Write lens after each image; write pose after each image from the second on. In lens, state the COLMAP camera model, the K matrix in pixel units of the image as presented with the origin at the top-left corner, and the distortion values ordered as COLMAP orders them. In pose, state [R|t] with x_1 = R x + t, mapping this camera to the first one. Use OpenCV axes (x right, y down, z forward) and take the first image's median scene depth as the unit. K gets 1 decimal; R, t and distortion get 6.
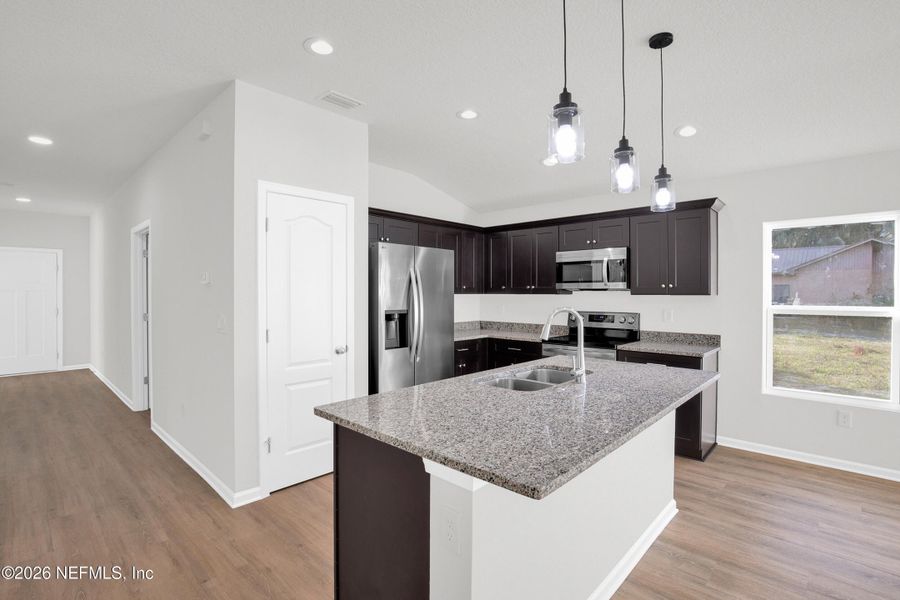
lens RADIAL K [[428.1, 0, 450.0], [0, 428.1, 300.0], [0, 0, 1]] dist [-0.003176, 0.000037]
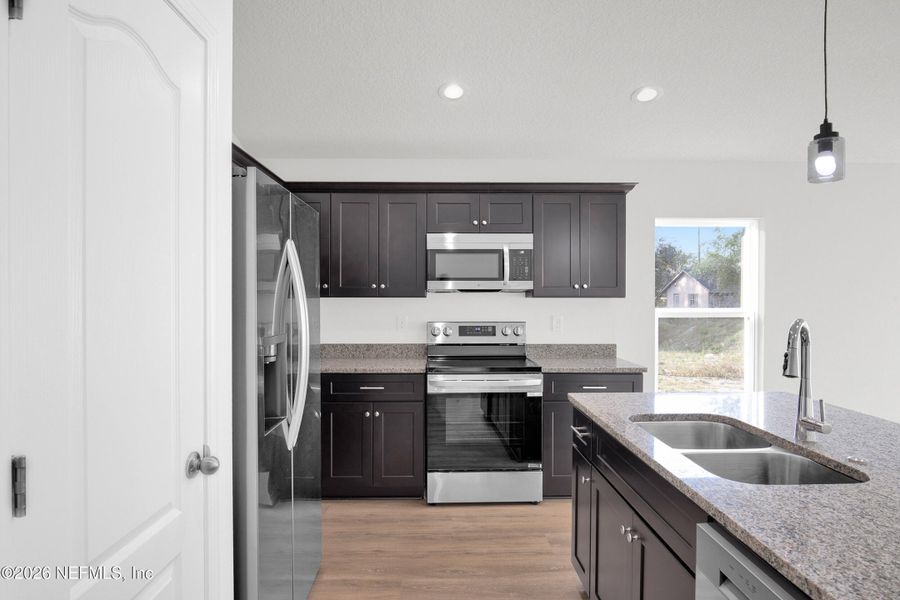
lens RADIAL K [[514.7, 0, 450.0], [0, 514.7, 300.0], [0, 0, 1]] dist [0.000986, 0.000055]
pose [[0.717862, -0.005790, 0.696161, -0.298414], [0.012158, 0.999917, -0.004221, -0.005772], [-0.696079, 0.011494, 0.717873, 0.430766]]
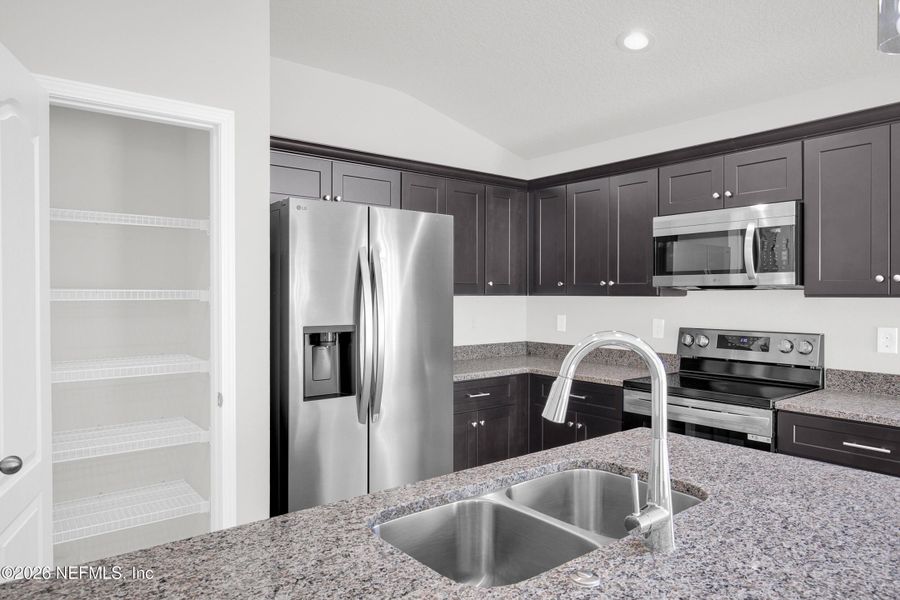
lens RADIAL K [[577.8, 0, 450.0], [0, 577.8, 300.0], [0, 0, 1]] dist [0.006129, 0.001177]
pose [[0.989459, 0.001368, -0.144804, 0.107053], [-0.002294, 0.999978, -0.006233, -0.003786], [0.144793, 0.006500, 0.989441, 0.262034]]
